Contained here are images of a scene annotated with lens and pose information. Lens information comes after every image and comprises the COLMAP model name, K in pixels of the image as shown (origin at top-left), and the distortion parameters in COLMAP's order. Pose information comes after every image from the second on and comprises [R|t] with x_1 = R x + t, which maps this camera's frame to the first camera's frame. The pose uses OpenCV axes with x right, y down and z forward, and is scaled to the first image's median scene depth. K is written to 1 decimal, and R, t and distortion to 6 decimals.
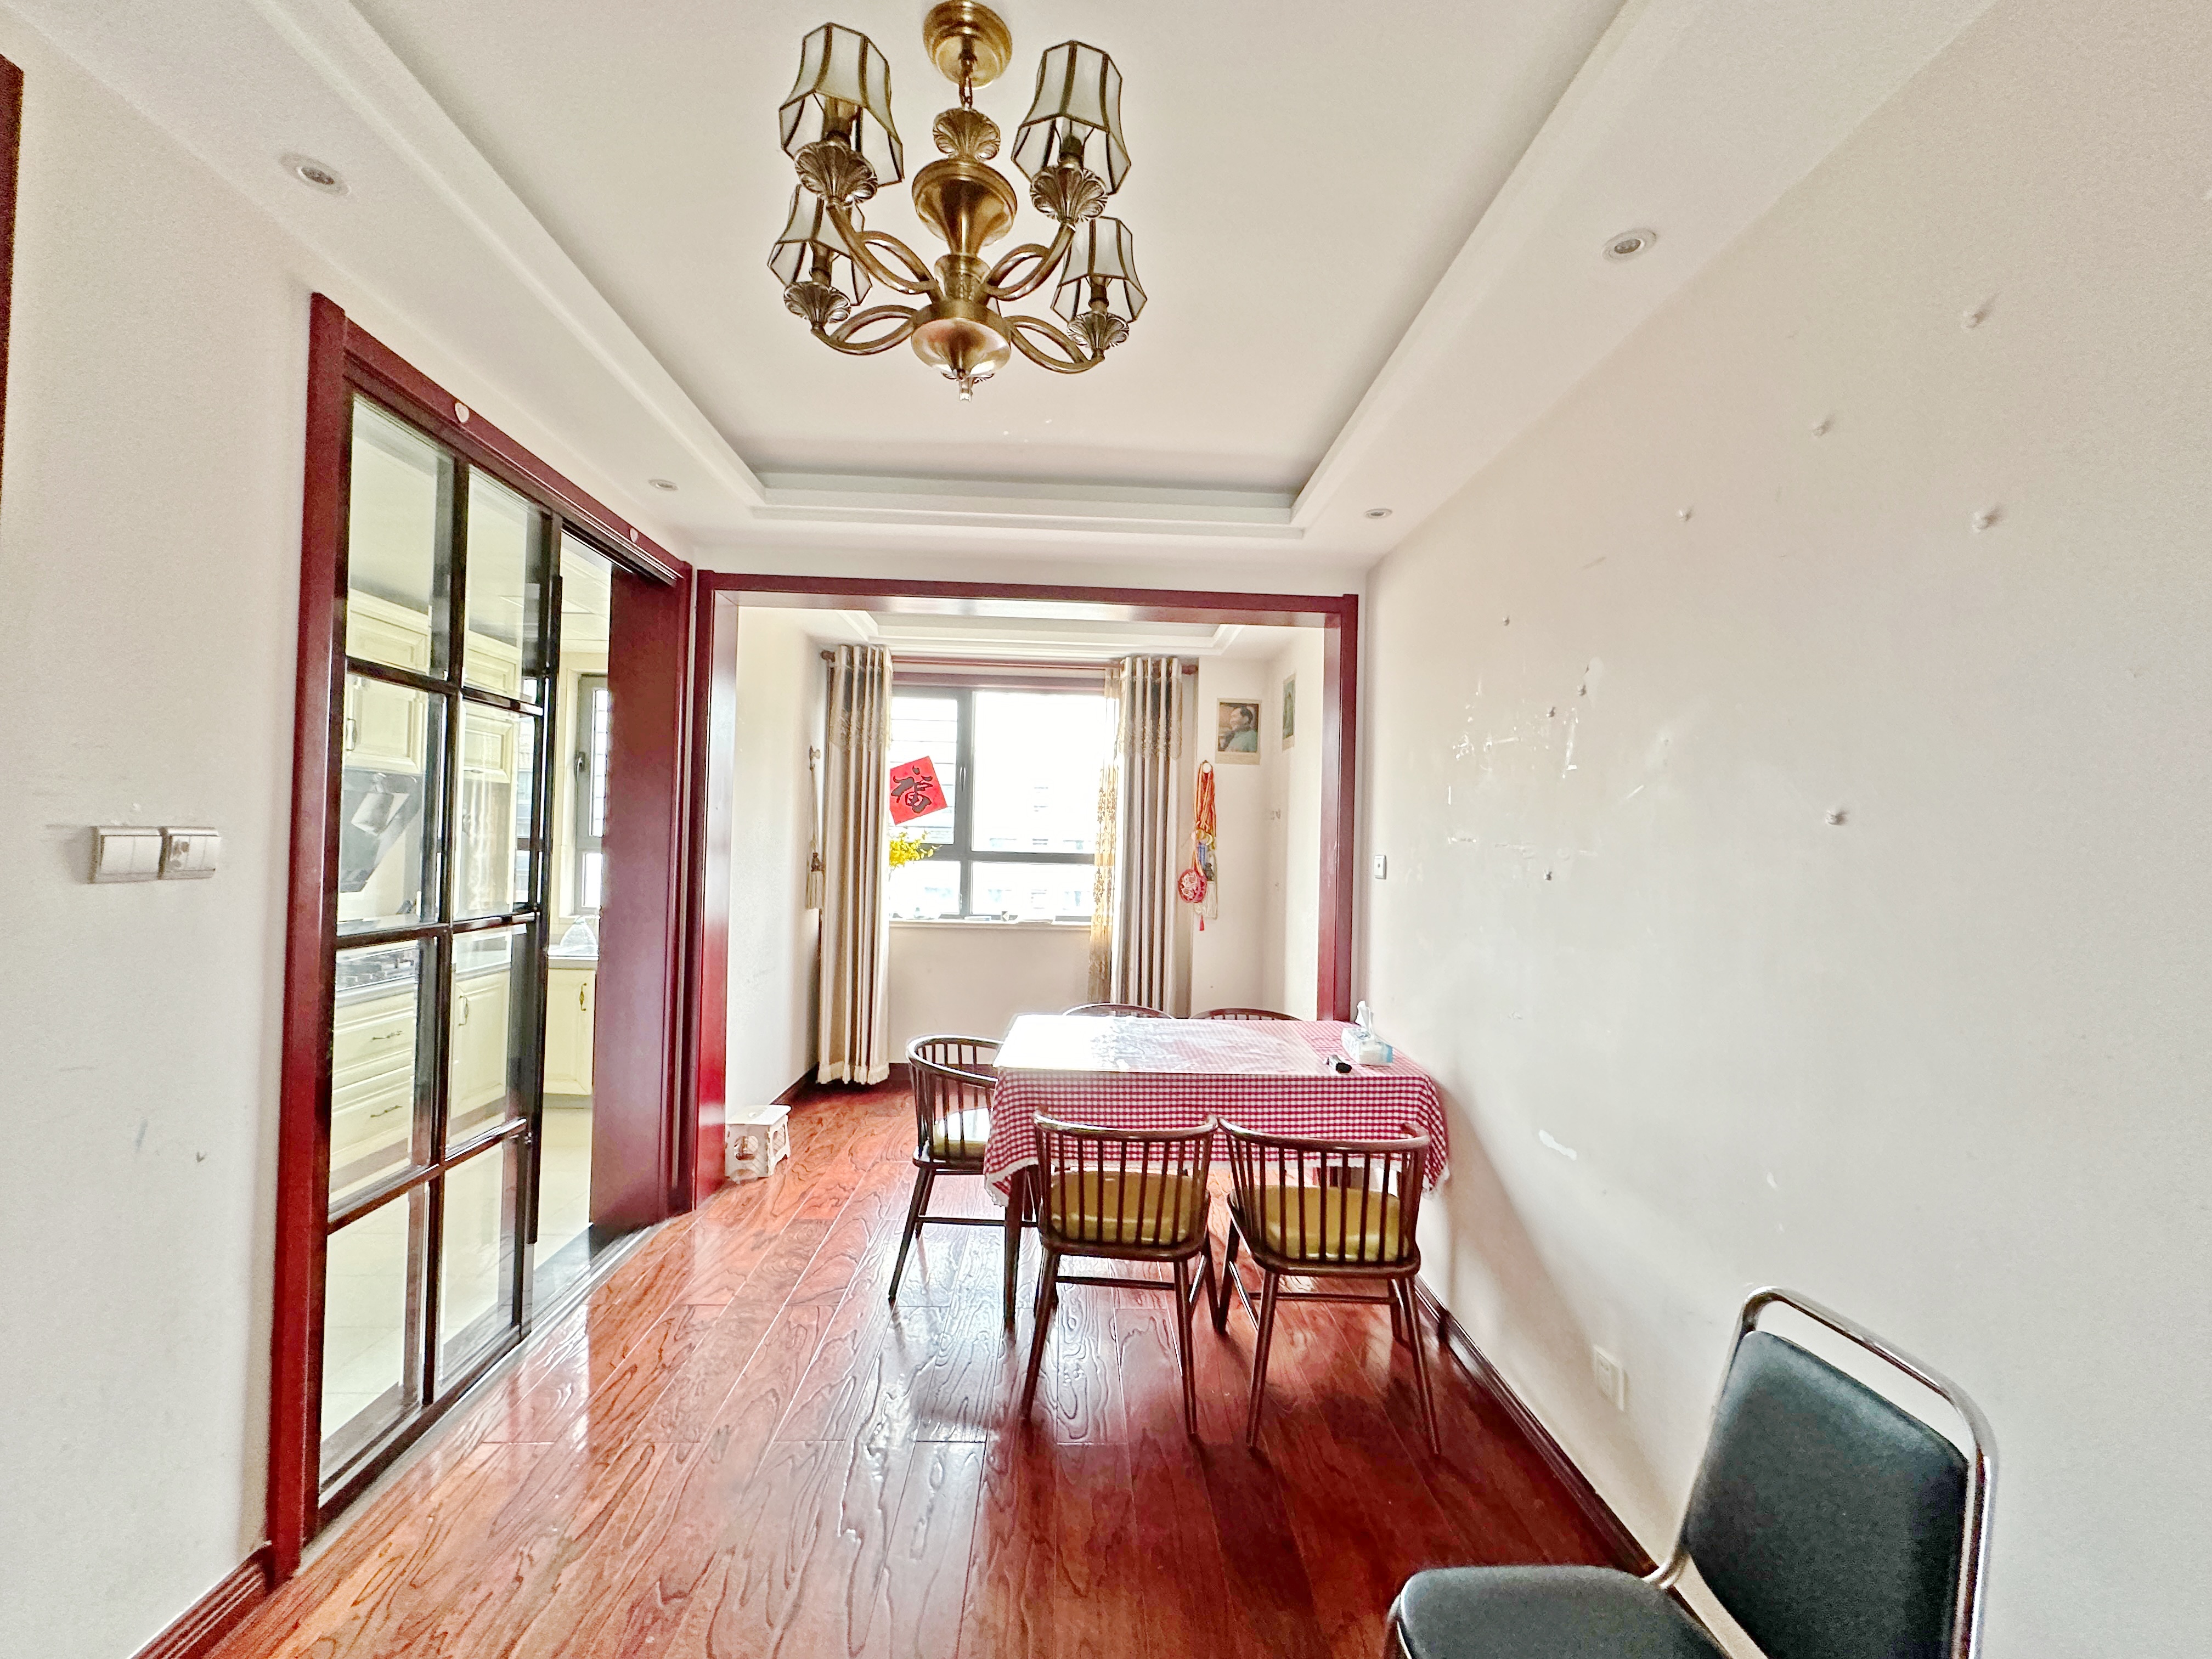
lens RADIAL K [[887.7, 0, 1107.7], [0, 887.7, 833.5], [0, 0, 1]] dist [-0.002090, 0.000049]
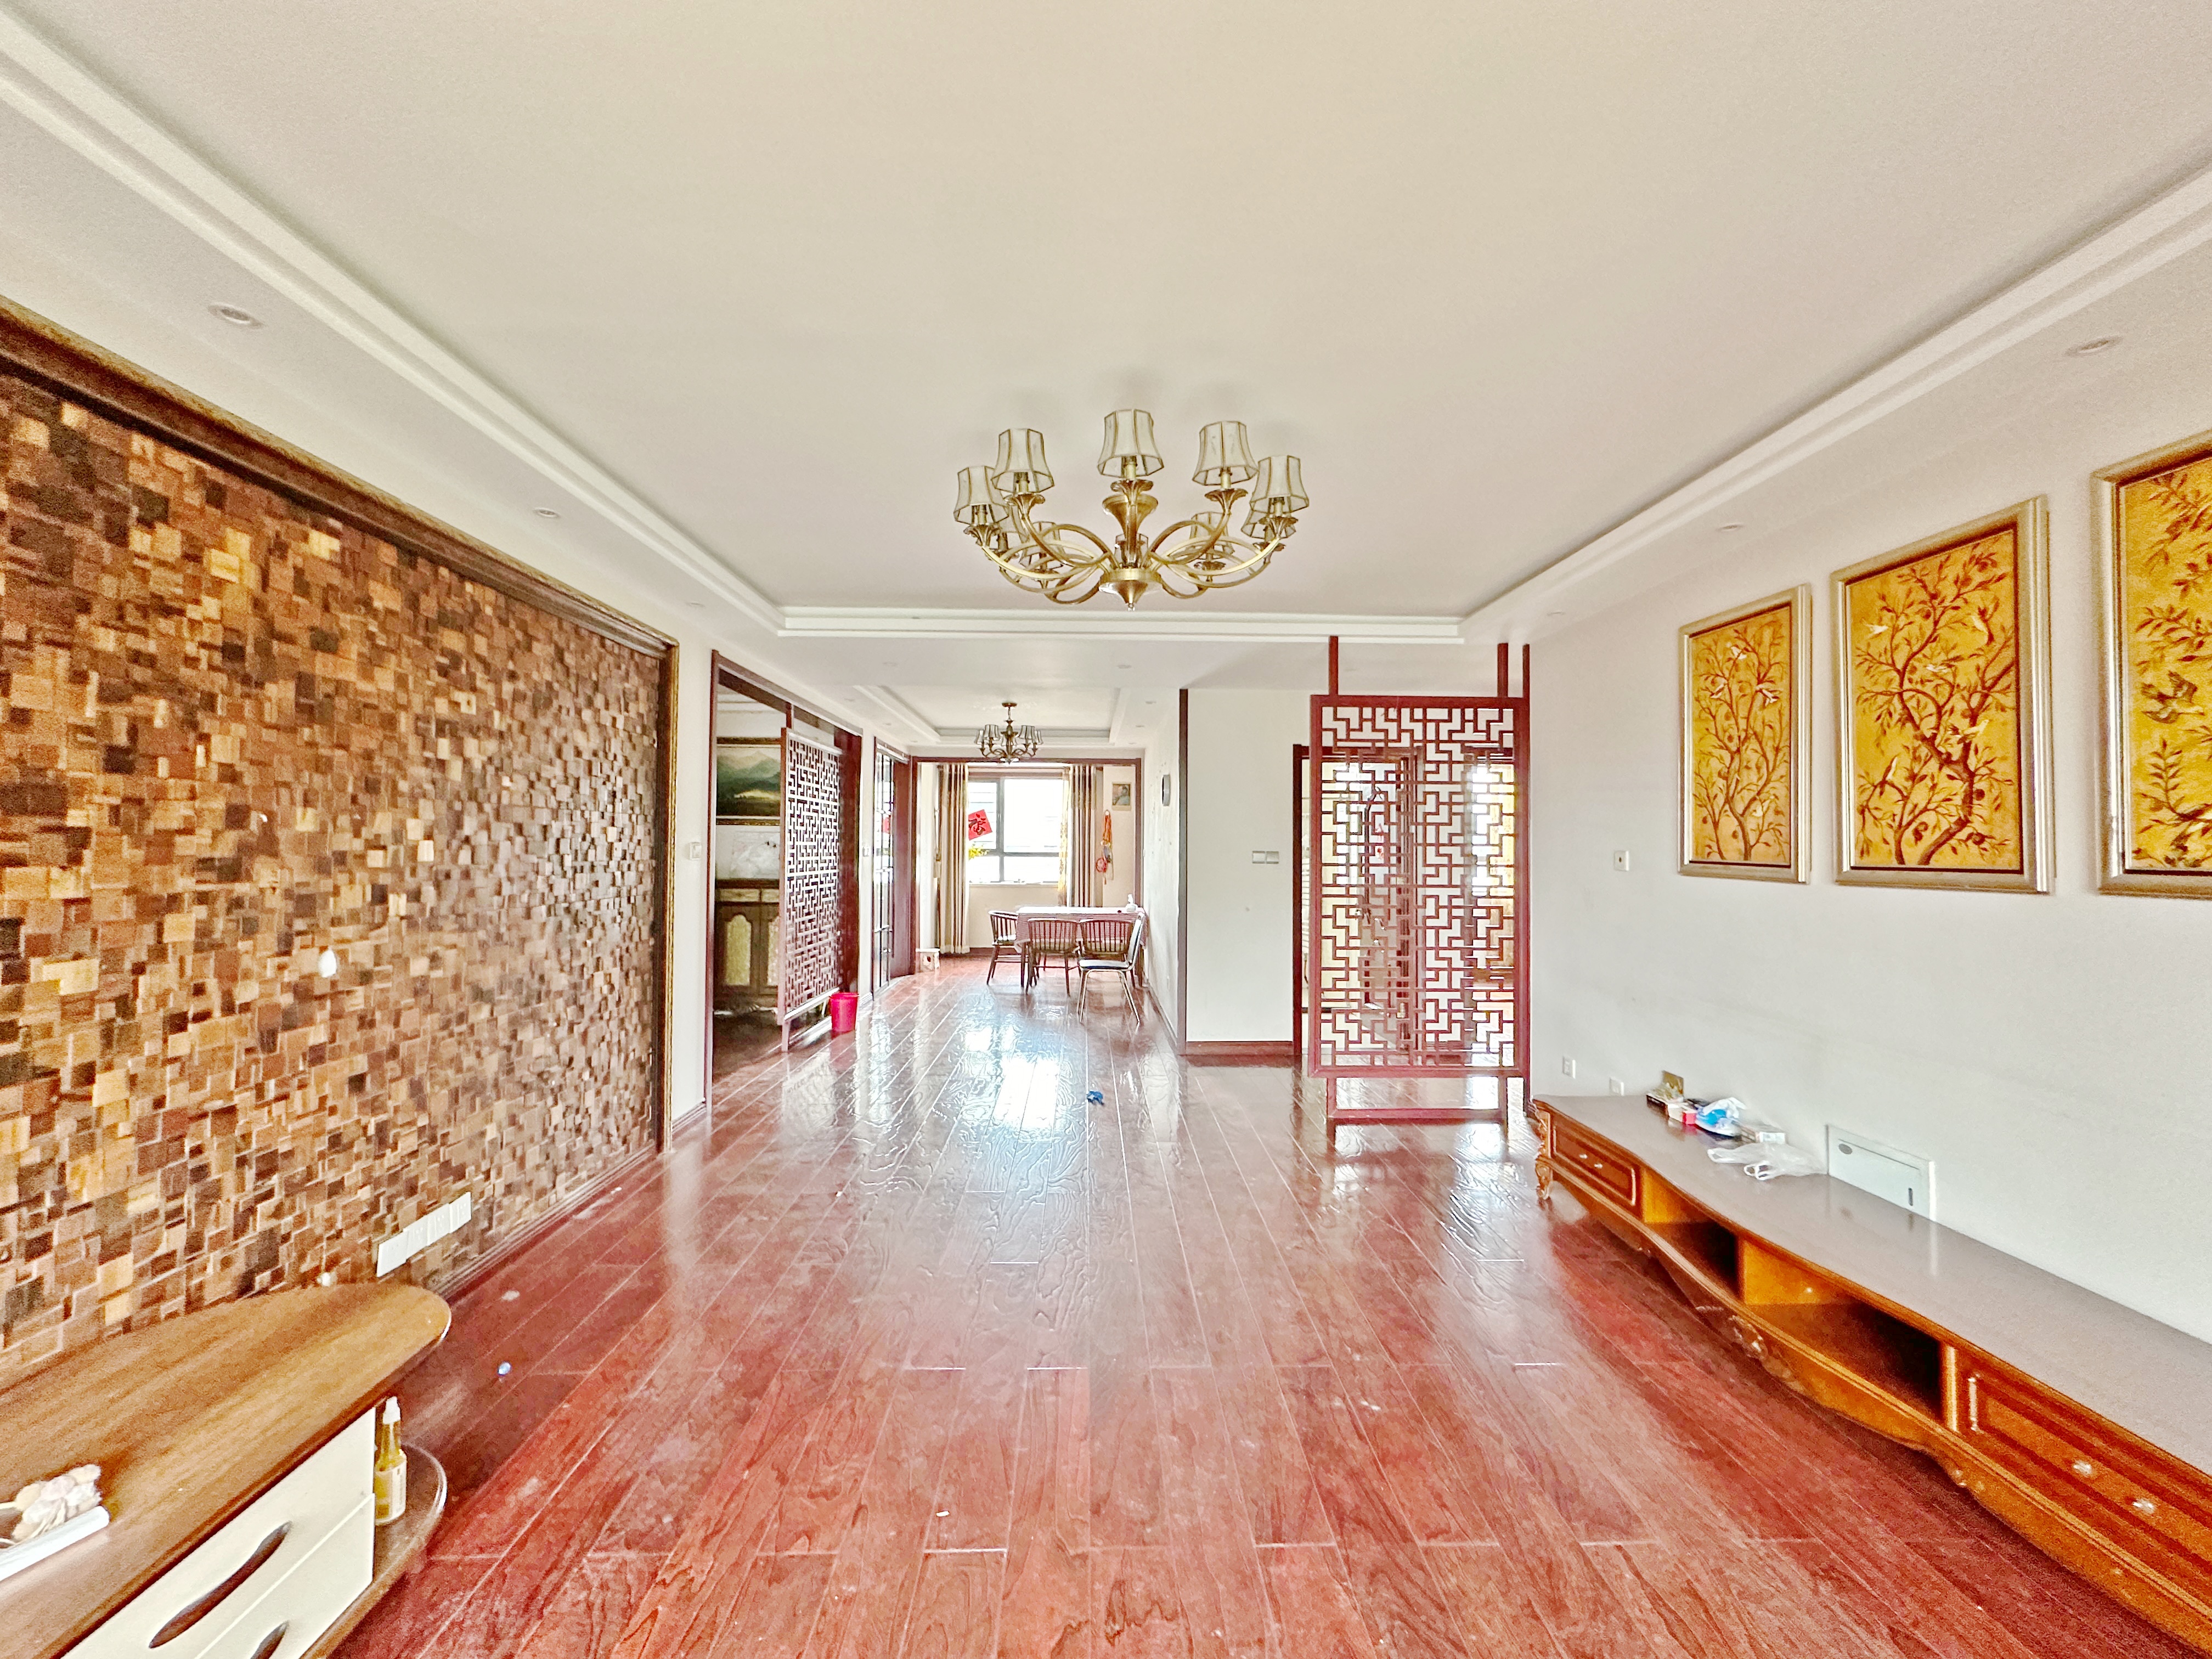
lens RADIAL K [[887.7, 0, 1101.6], [0, 887.7, 827.8], [0, 0, 1]] dist [-0.002090, 0.000049]
pose [[0.999285, -0.018802, -0.032807, 0.167877], [0.018750, 0.999822, -0.001907, -0.031756], [0.032837, 0.001291, 0.999460, -1.240551]]
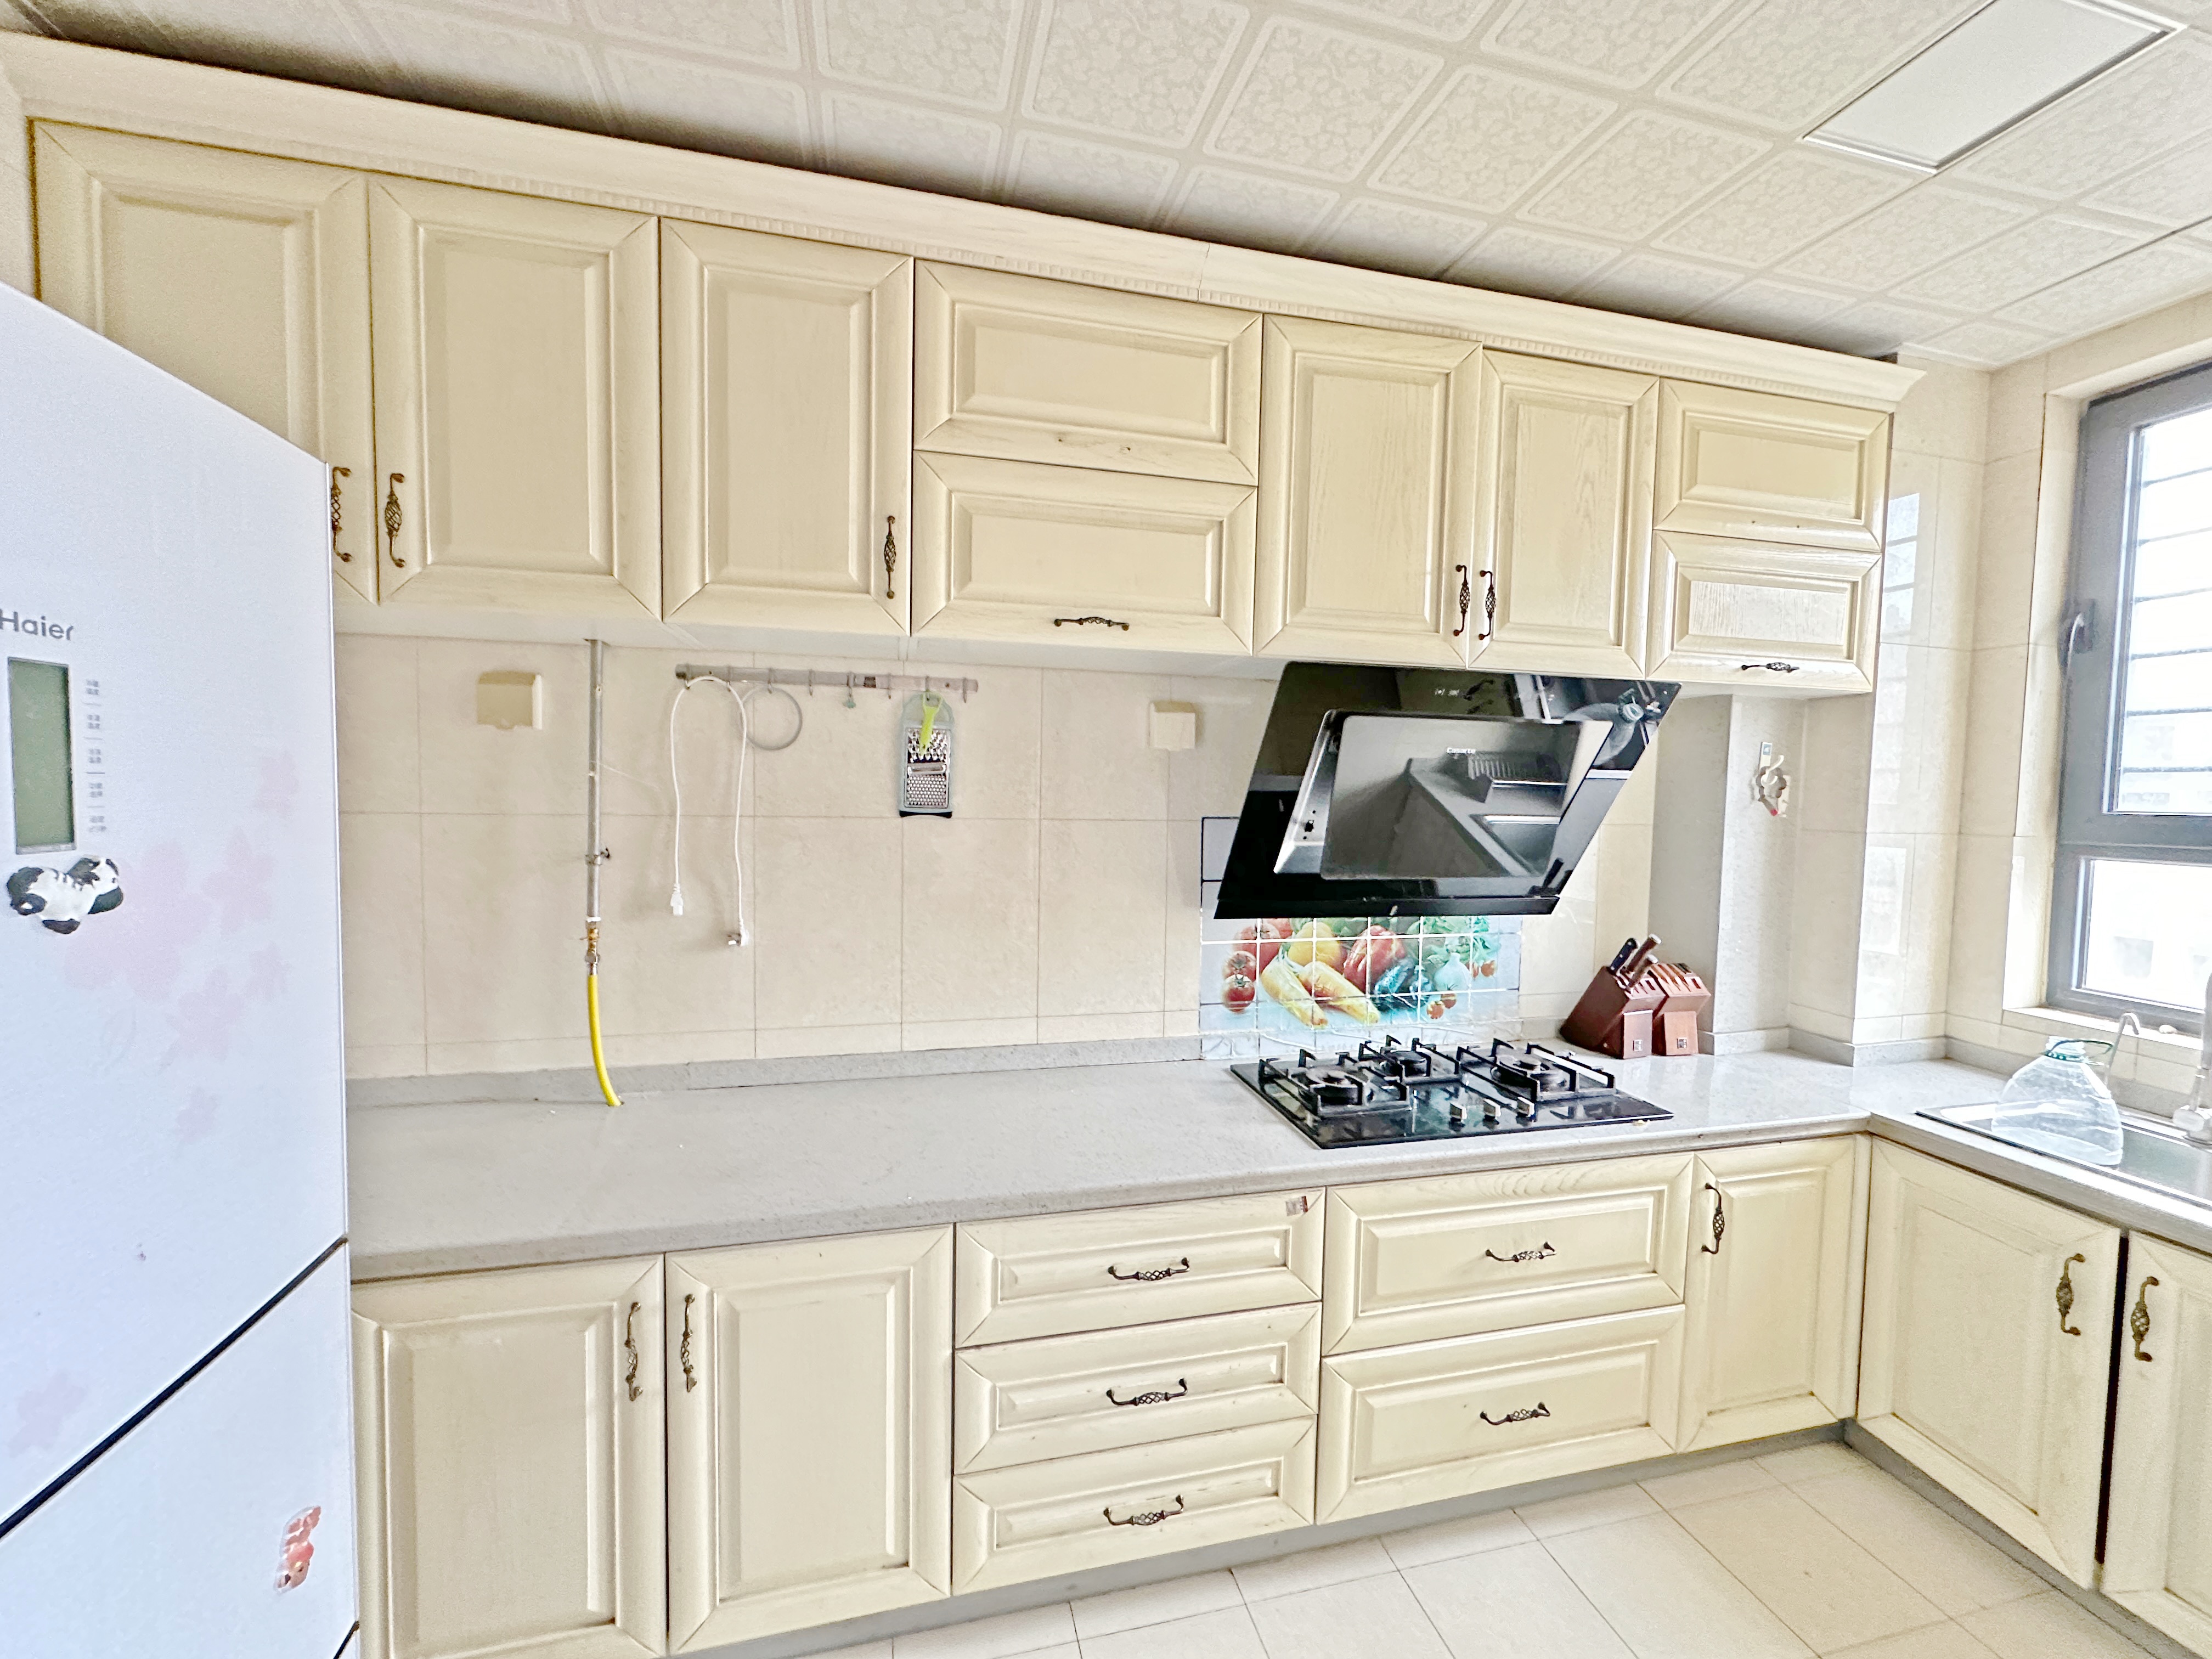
lens RADIAL K [[887.7, 0, 1105.1], [0, 887.7, 828.7], [0, 0, 1]] dist [-0.002090, 0.000049]
pose [[0.206625, 0.029484, -0.977976, -0.179216], [0.002574, 0.999526, 0.030678, -0.002590], [0.978417, -0.008856, 0.206451, 0.298878]]
